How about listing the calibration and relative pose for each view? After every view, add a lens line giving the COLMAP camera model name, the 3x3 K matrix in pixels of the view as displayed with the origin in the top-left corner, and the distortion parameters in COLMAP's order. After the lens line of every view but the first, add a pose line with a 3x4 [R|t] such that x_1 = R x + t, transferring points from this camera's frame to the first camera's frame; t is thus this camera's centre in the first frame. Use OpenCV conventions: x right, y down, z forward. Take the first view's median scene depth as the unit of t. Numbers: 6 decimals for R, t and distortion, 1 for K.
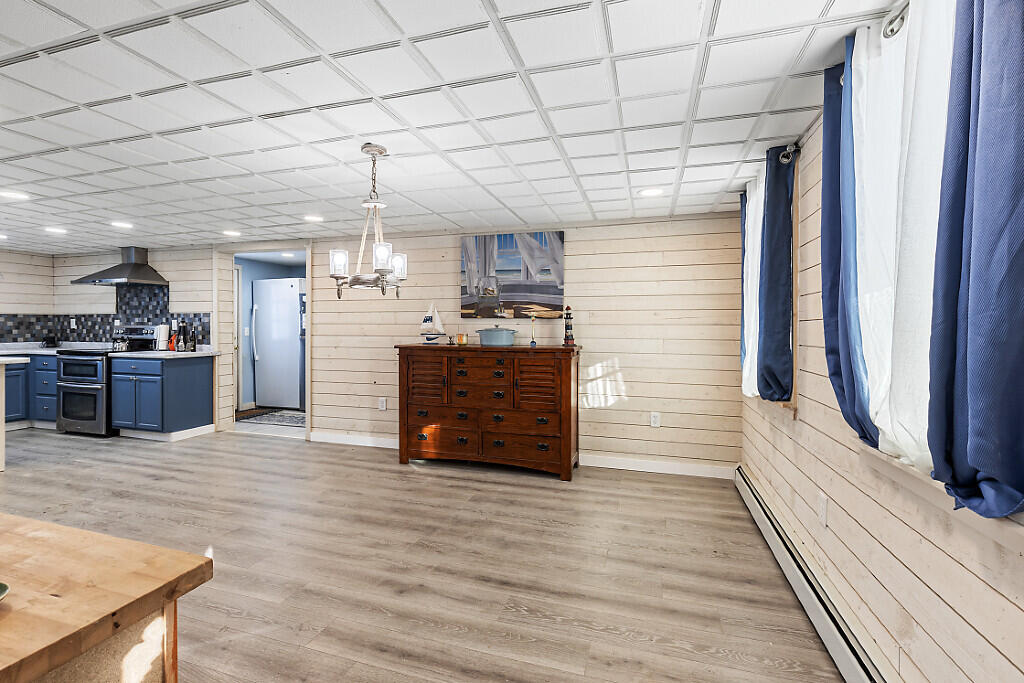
lens RADIAL K [[467.2, 0, 508.3], [0, 467.2, 336.5], [0, 0, 1]] dist [-0.005114, 0.001064]
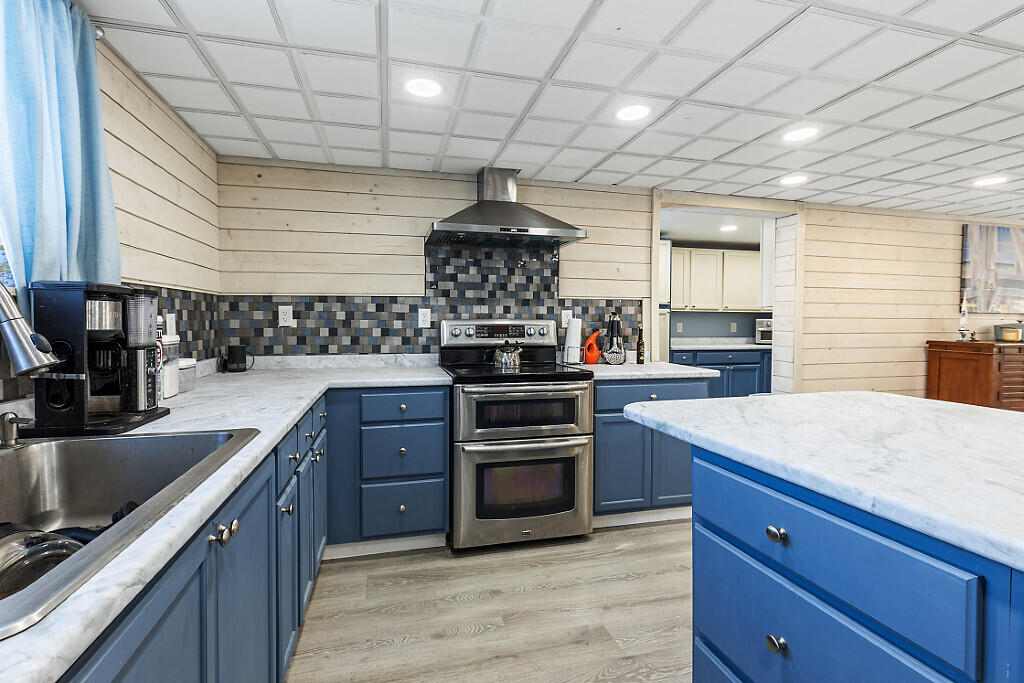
lens RADIAL K [[467.2, 0, 507.3], [0, 467.2, 338.2], [0, 0, 1]] dist [-0.005114, 0.001064]
pose [[0.852603, -0.018908, 0.522218, -1.055669], [0.011933, 0.999789, 0.016717, -0.011522], [-0.522424, -0.008022, 0.852648, 0.534070]]
